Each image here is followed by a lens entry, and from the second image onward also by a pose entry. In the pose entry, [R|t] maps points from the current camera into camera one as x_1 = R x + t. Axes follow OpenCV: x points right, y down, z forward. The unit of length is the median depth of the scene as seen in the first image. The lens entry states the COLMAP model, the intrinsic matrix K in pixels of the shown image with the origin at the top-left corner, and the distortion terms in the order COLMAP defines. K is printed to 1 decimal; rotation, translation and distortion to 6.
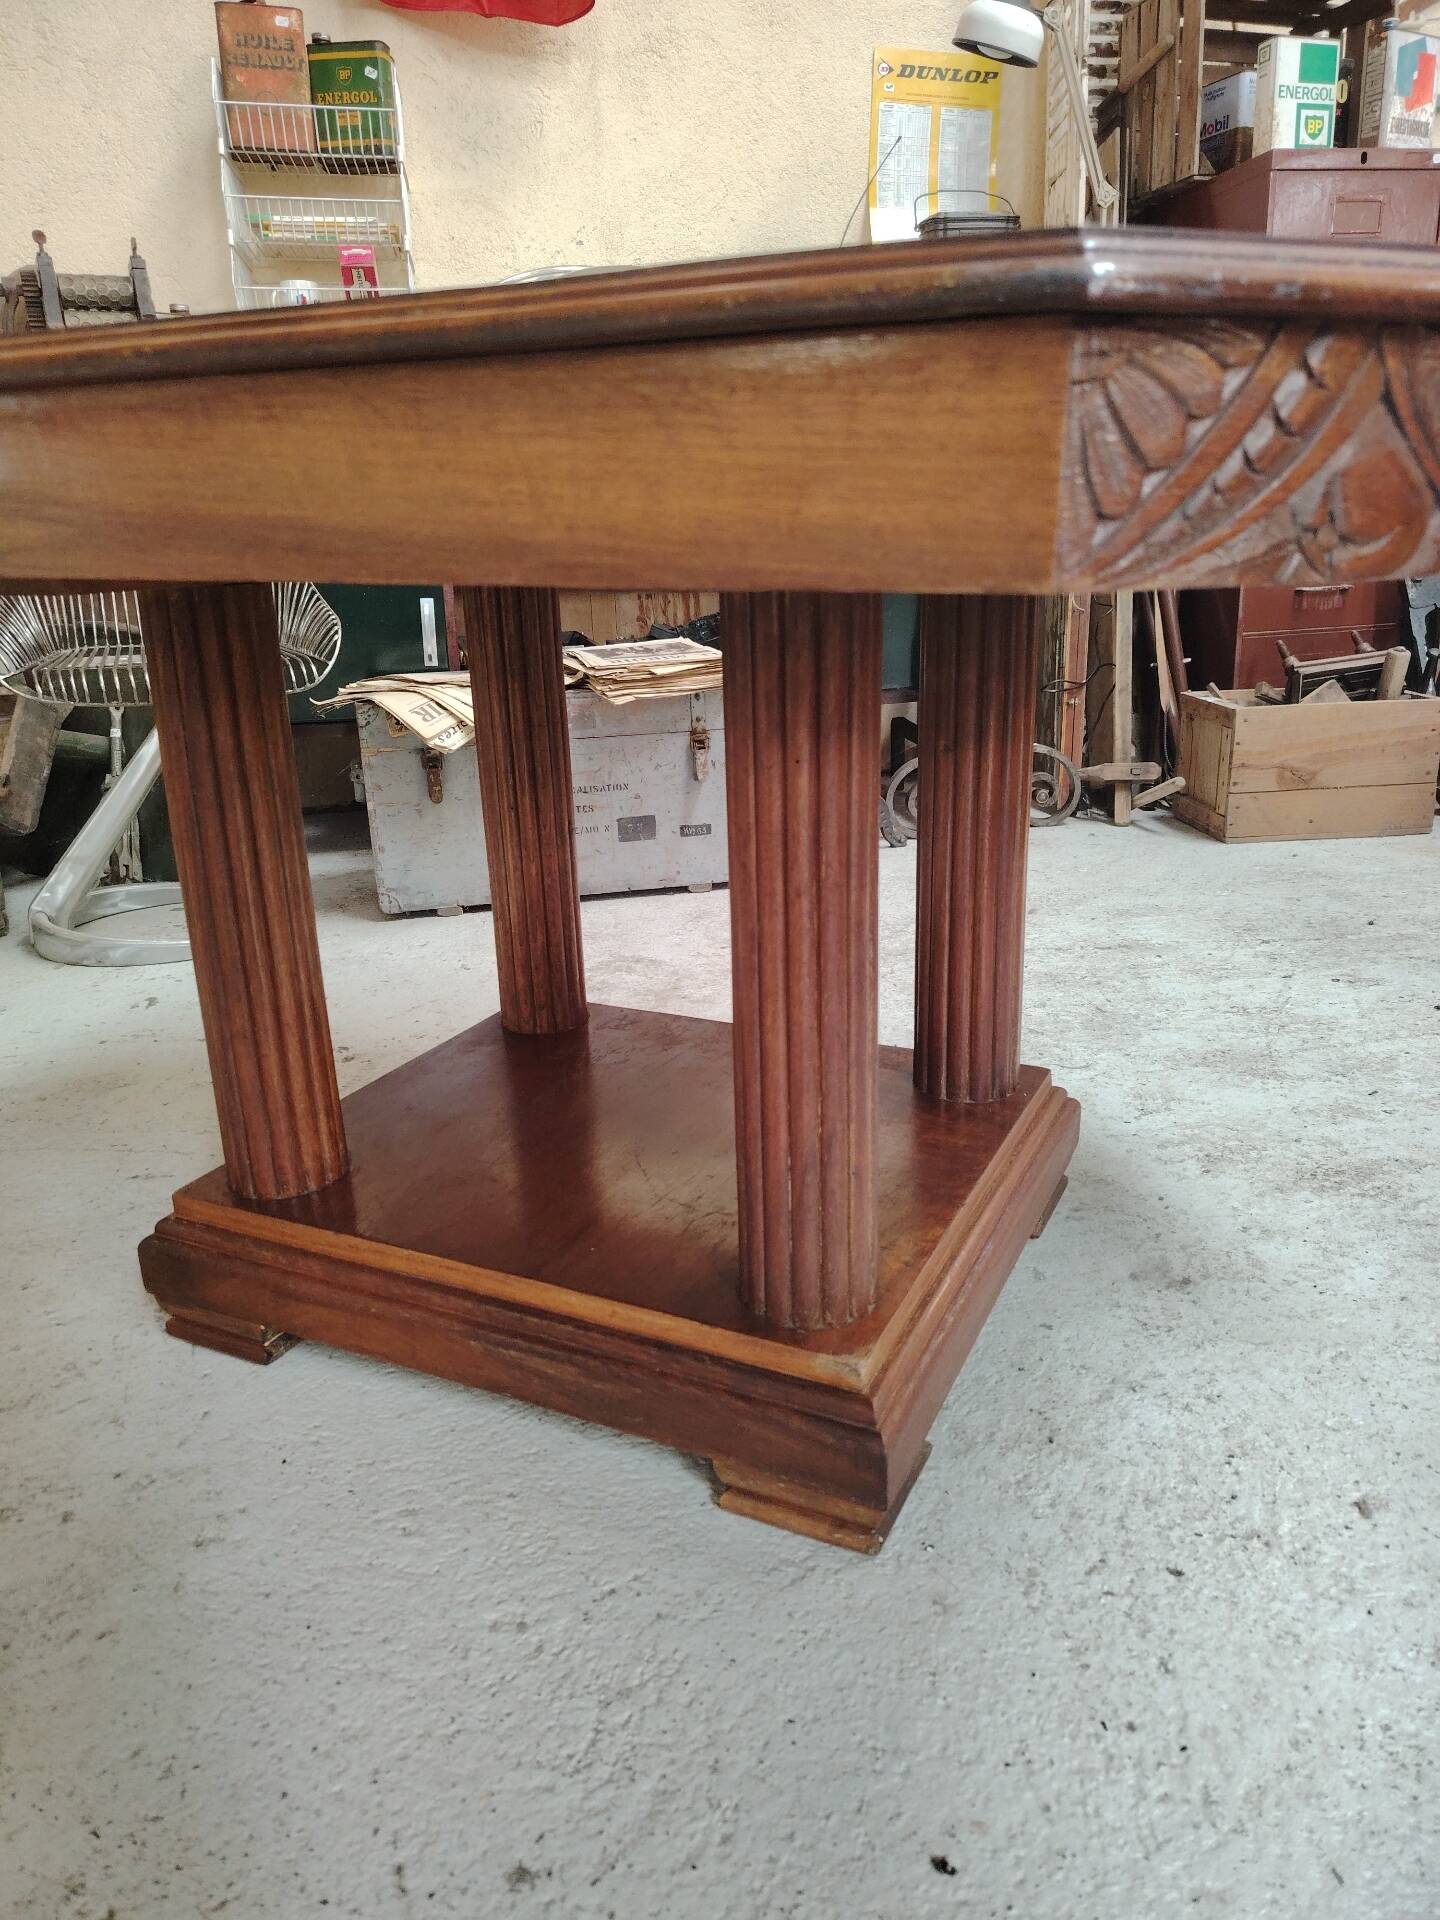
lens RADIAL K [[1335.7, 0, 721.2], [0, 1335.7, 961.1], [0, 0, 1]] dist [0.021489, -0.016637]
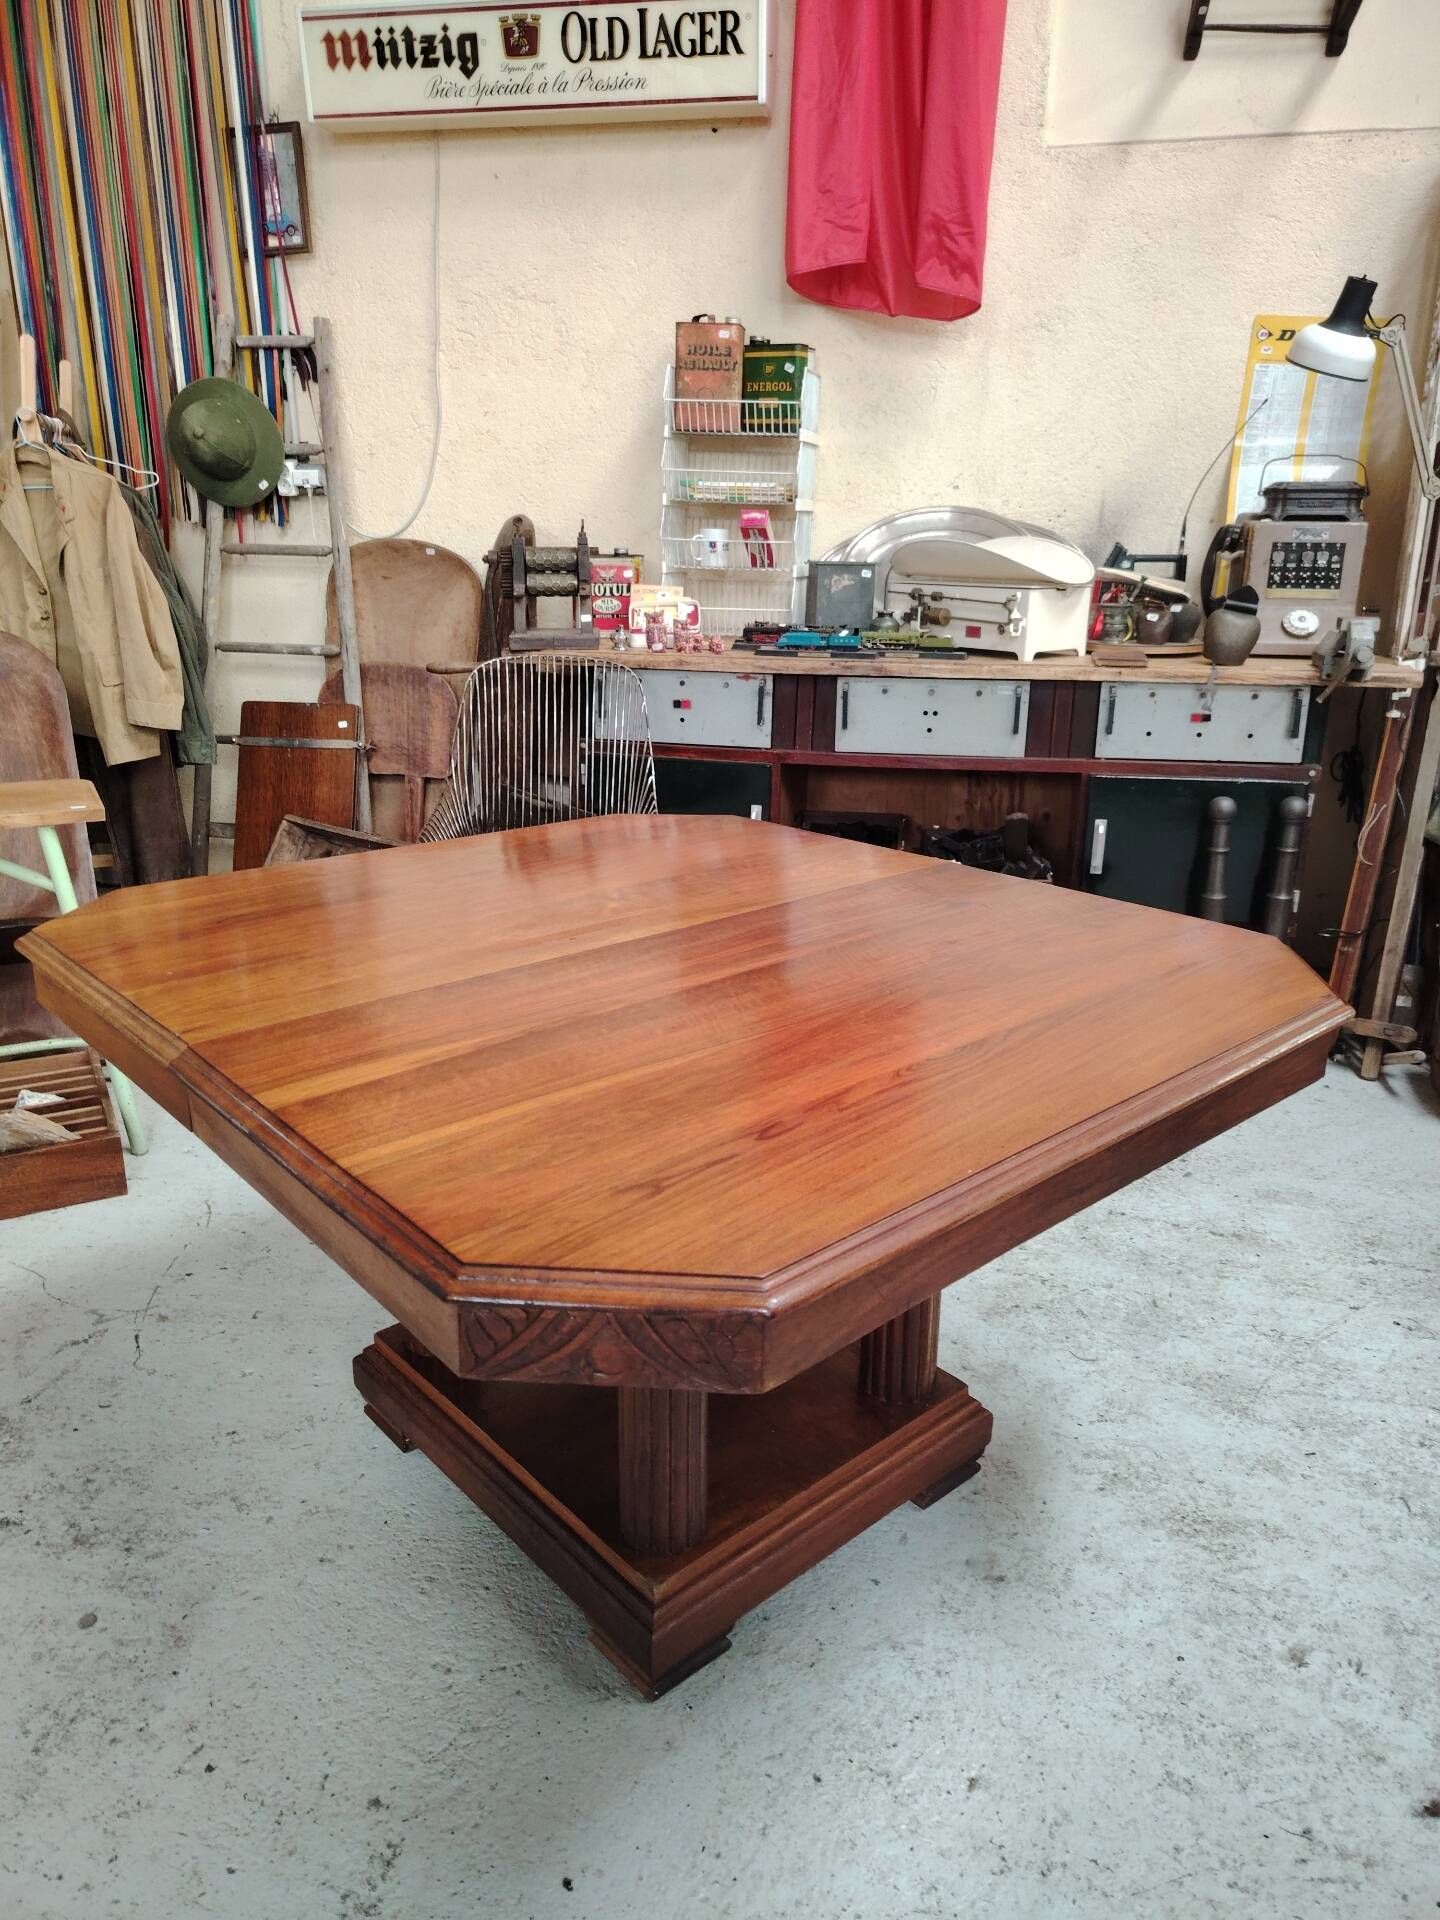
lens RADIAL K [[1340.3, 0, 719.9], [0, 1340.3, 957.8], [0, 0, 1]] dist [0.018732, -0.016489]
pose [[0.924621, 0.156158, -0.347406, 0.530664], [-0.154180, 0.987474, 0.033517, -0.441741], [0.348289, 0.022573, 0.937116, -0.447442]]
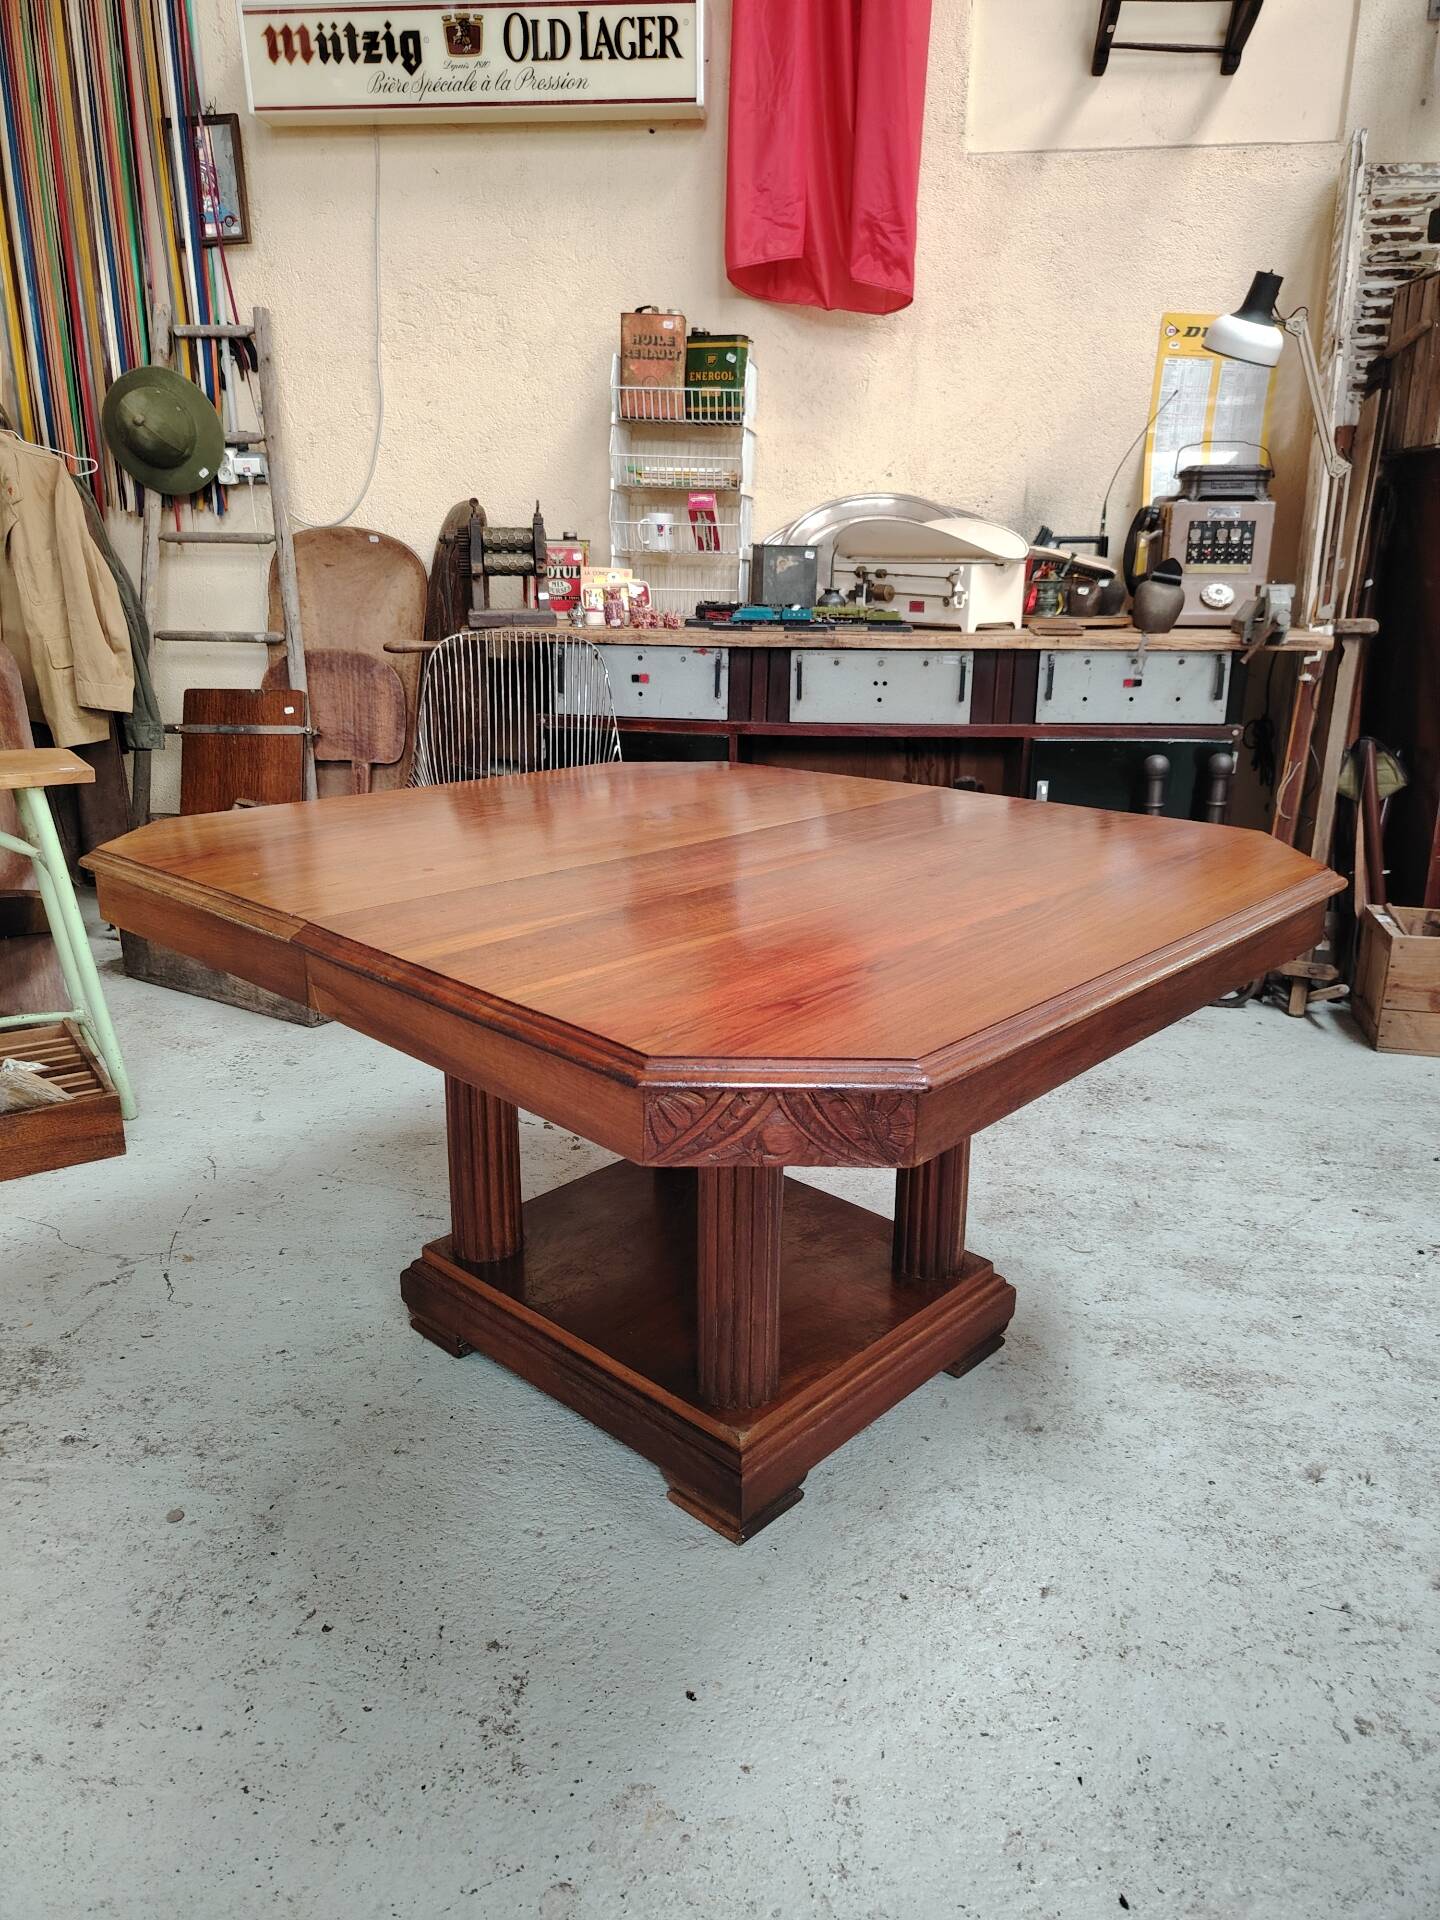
lens RADIAL K [[1340.3, 0, 719.9], [0, 1340.3, 957.8], [0, 0, 1]] dist [0.018732, -0.016489]
pose [[0.955057, 0.123266, -0.269576, 0.400143], [-0.127302, 0.991861, 0.002530, -0.265937], [0.267694, 0.031901, 0.962976, -0.601980]]
